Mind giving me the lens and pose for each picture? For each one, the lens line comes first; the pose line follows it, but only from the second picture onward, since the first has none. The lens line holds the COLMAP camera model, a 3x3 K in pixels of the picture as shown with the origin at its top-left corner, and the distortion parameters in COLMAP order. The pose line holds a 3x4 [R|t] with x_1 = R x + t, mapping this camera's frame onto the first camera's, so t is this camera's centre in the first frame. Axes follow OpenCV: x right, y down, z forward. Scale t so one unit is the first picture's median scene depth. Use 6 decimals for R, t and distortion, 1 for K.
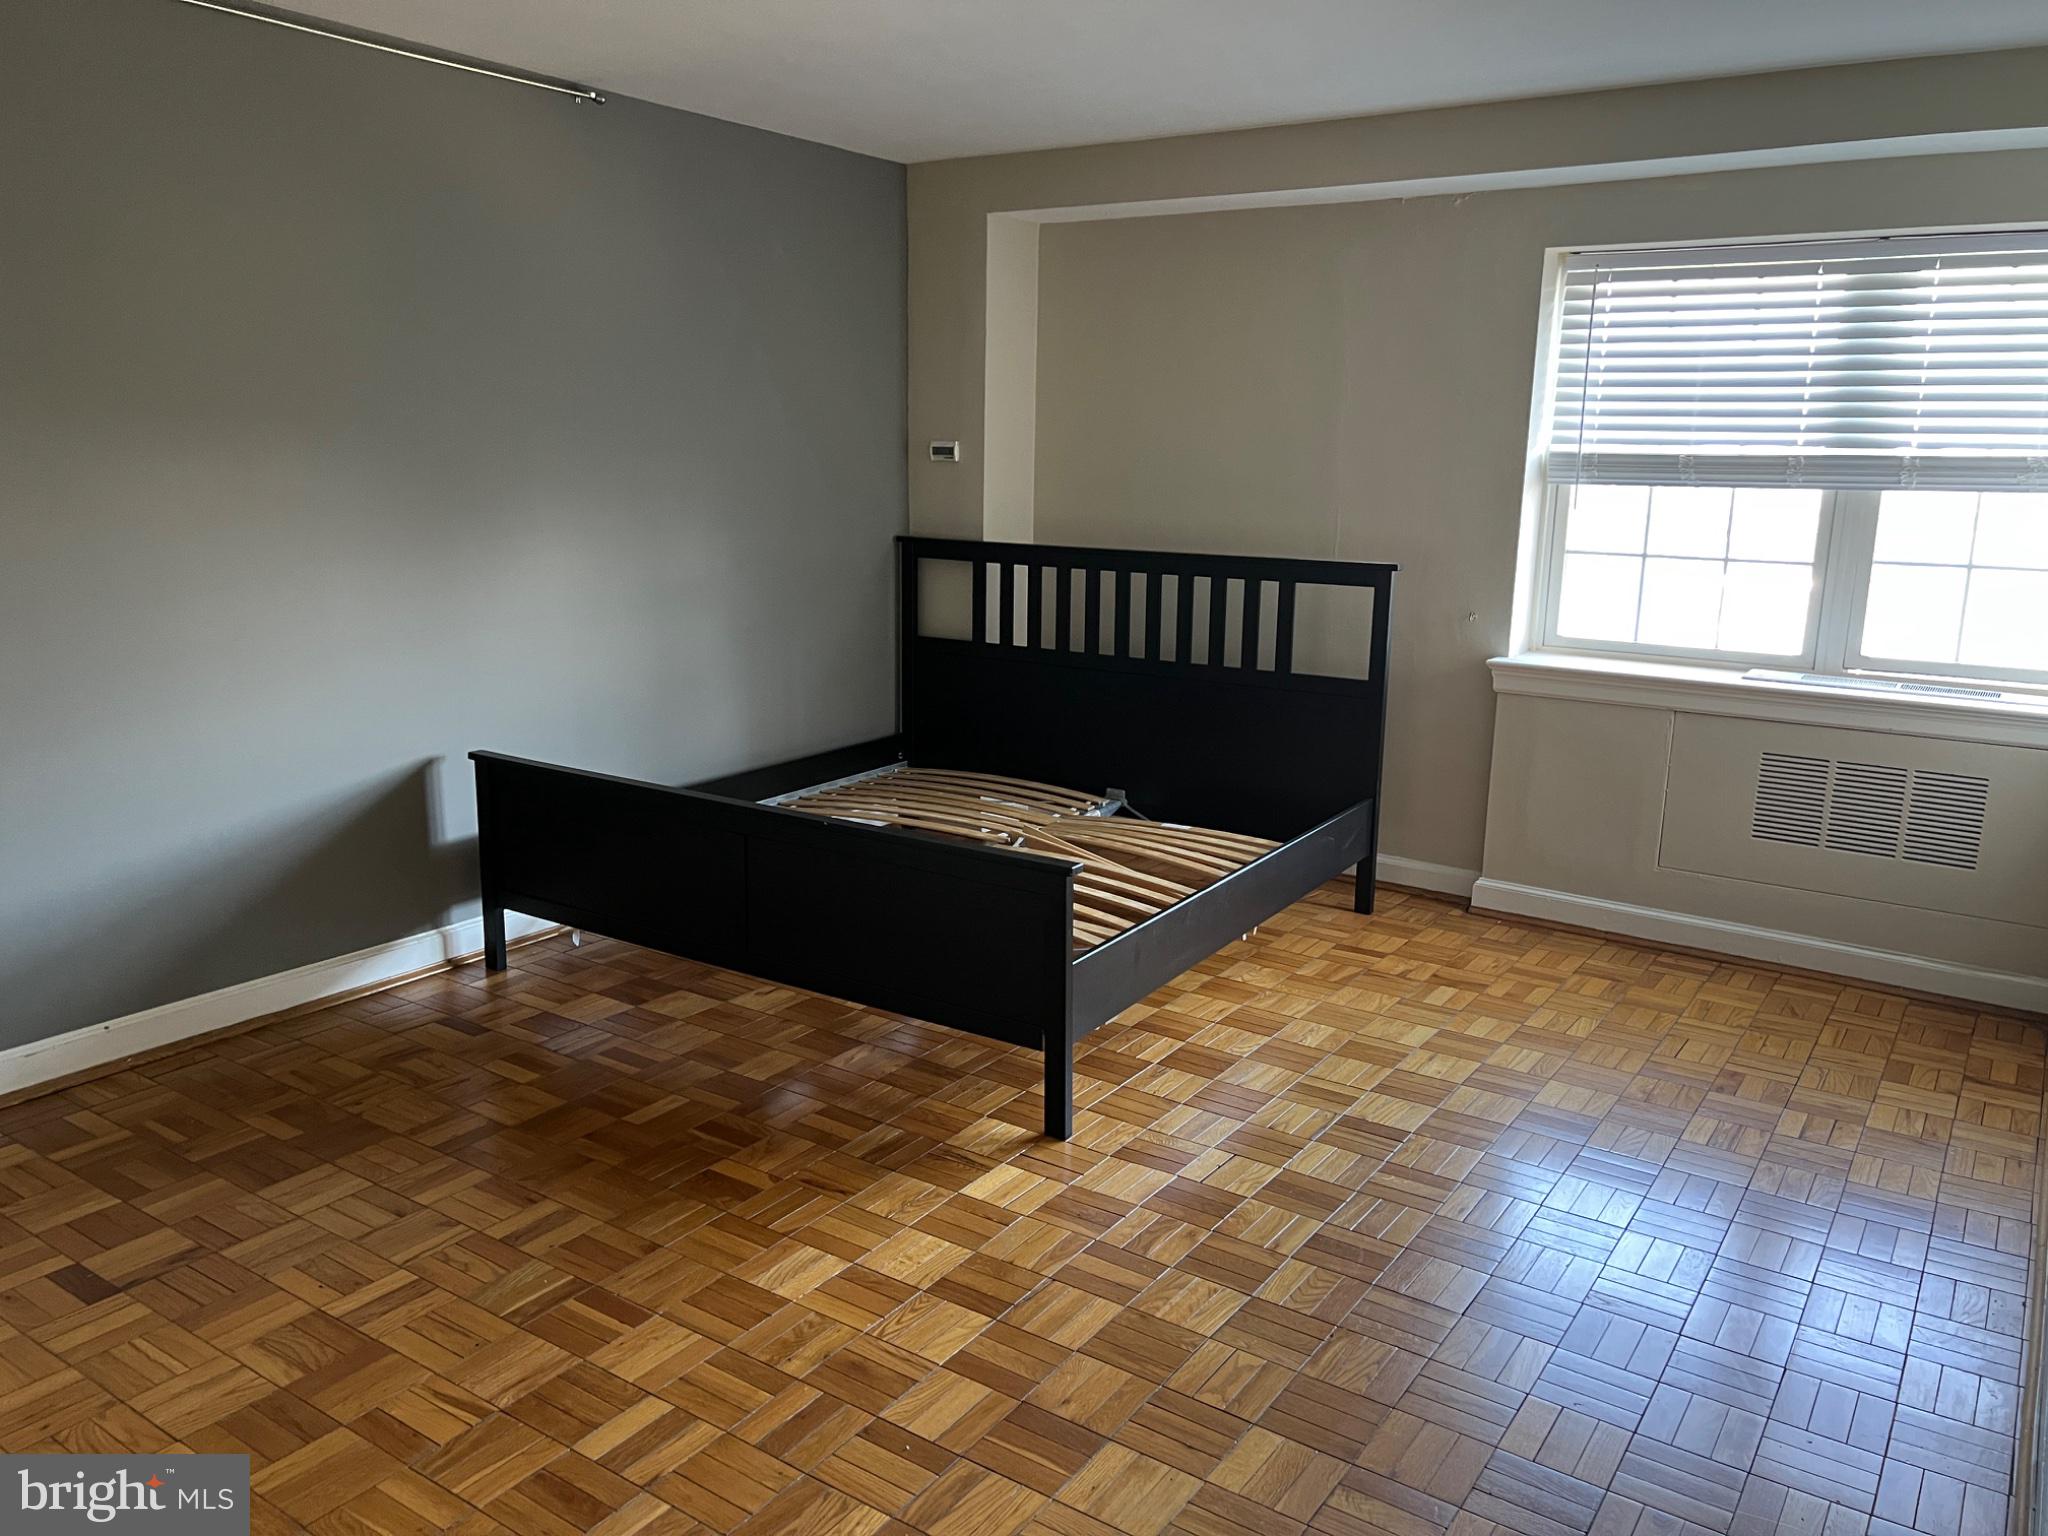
lens RADIAL K [[1538.2, 0, 1025.8], [0, 1538.2, 769.3], [0, 0, 1]] dist [-0.003137, -0.003092]
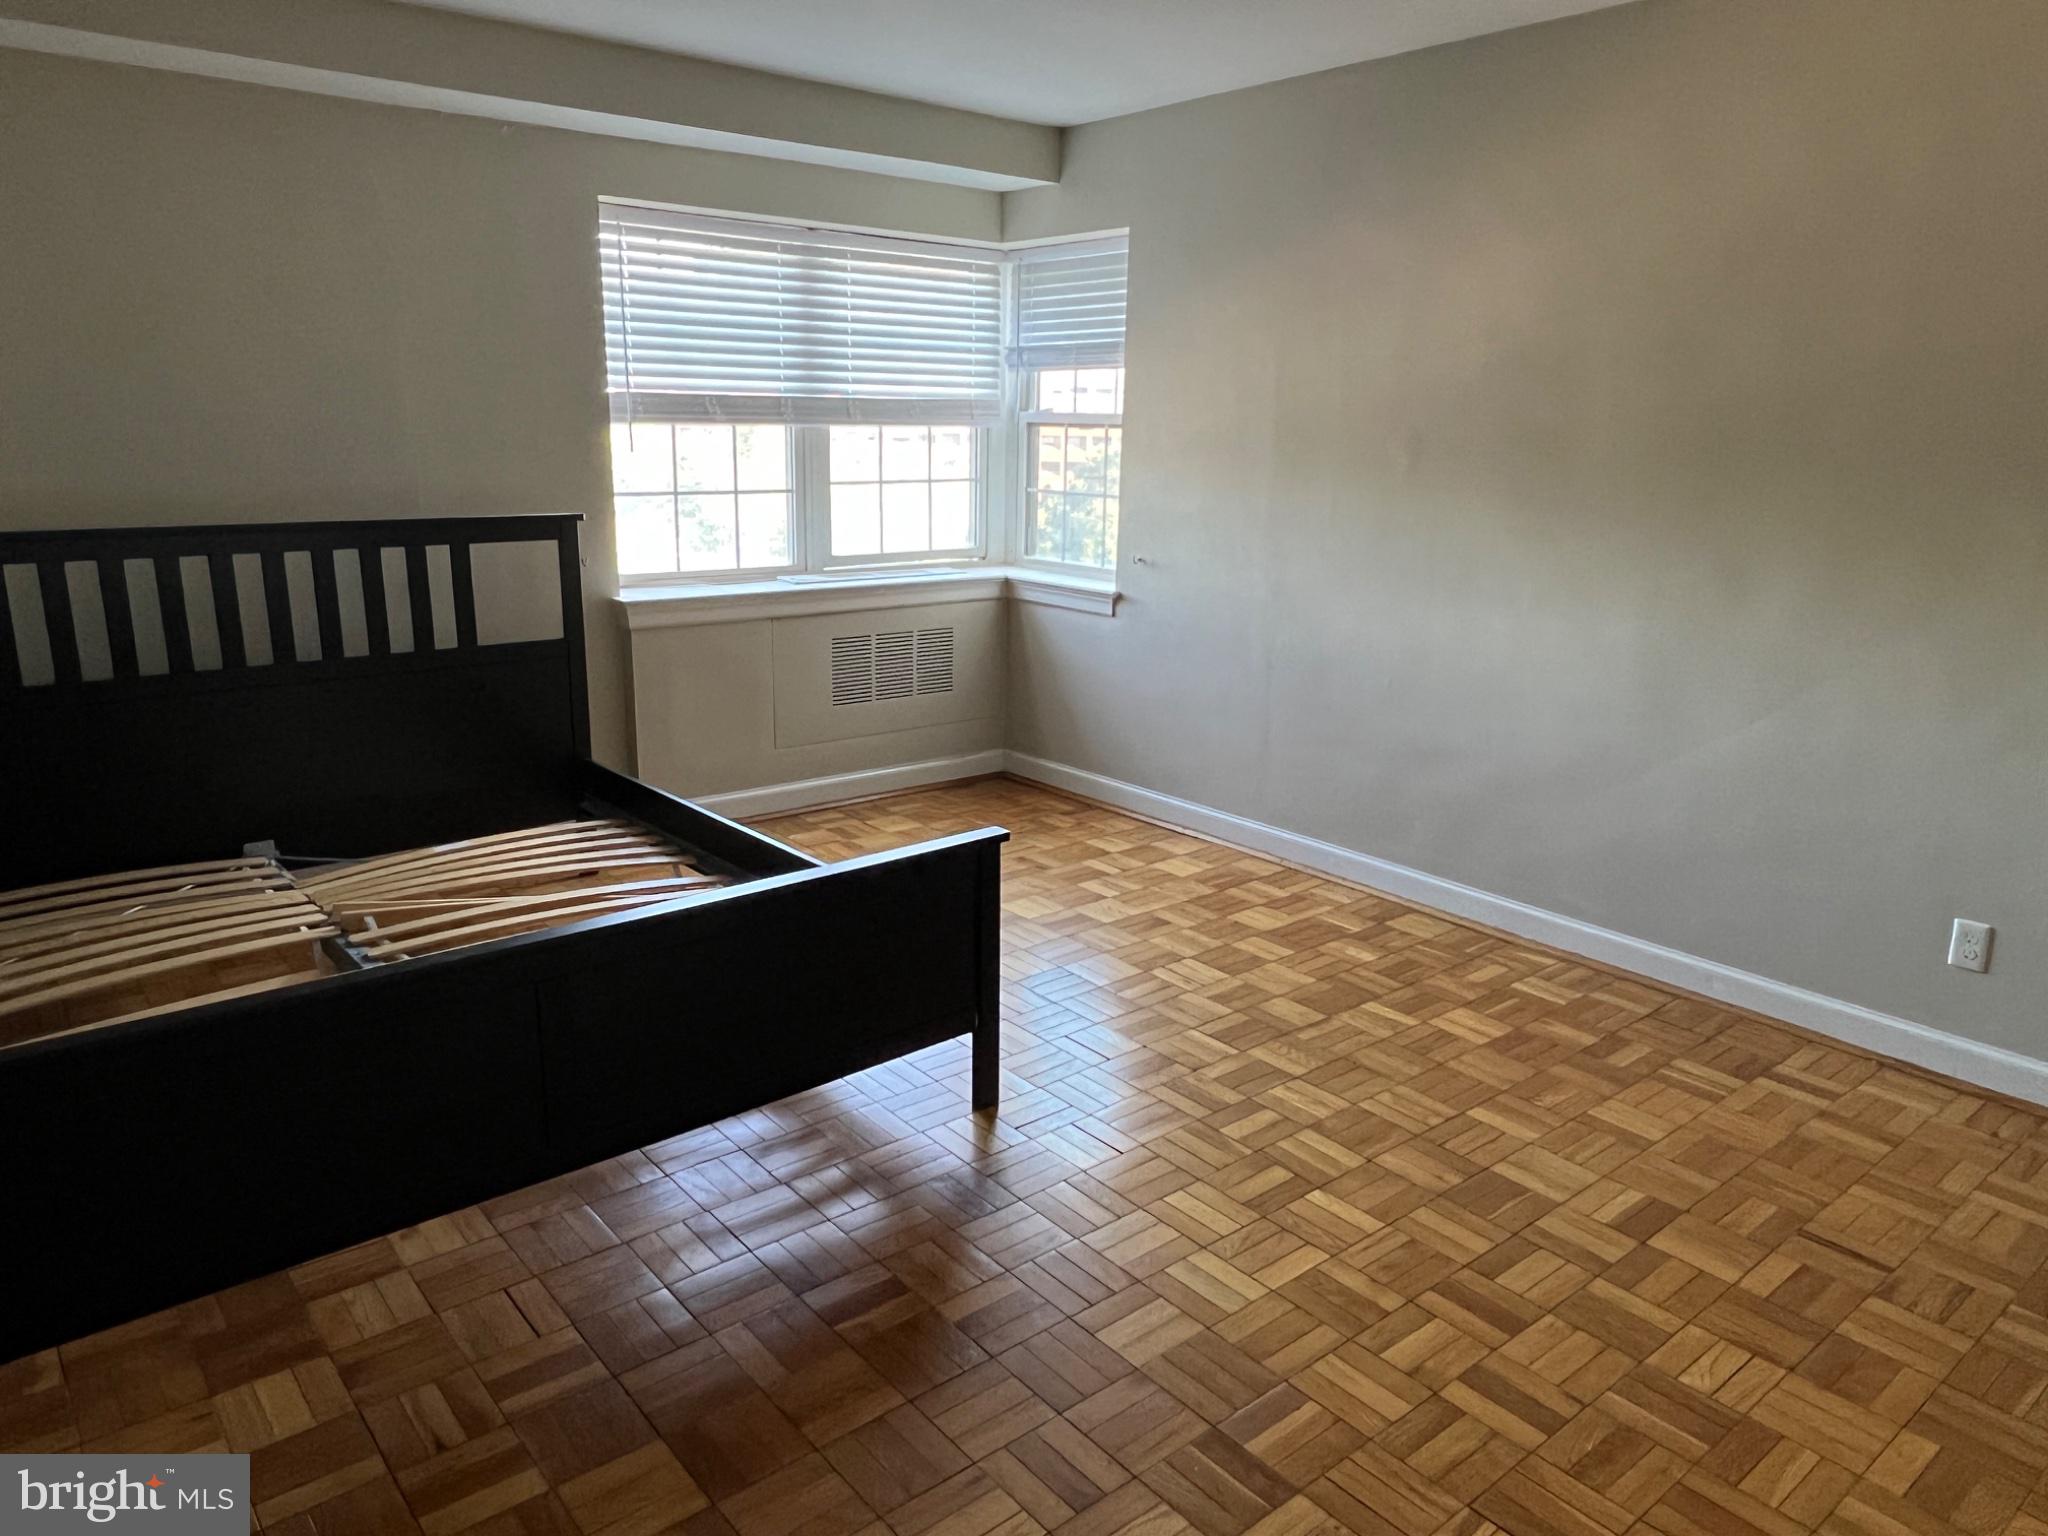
lens RADIAL K [[1384.6, 0, 1028.9], [0, 1384.6, 770.0], [0, 0, 1]] dist [-0.006054, -0.004754]
pose [[0.272533, -0.248255, 0.929567, -0.544347], [0.187689, 0.961296, 0.201702, -0.102943], [-0.943663, 0.119499, 0.308579, 0.495452]]
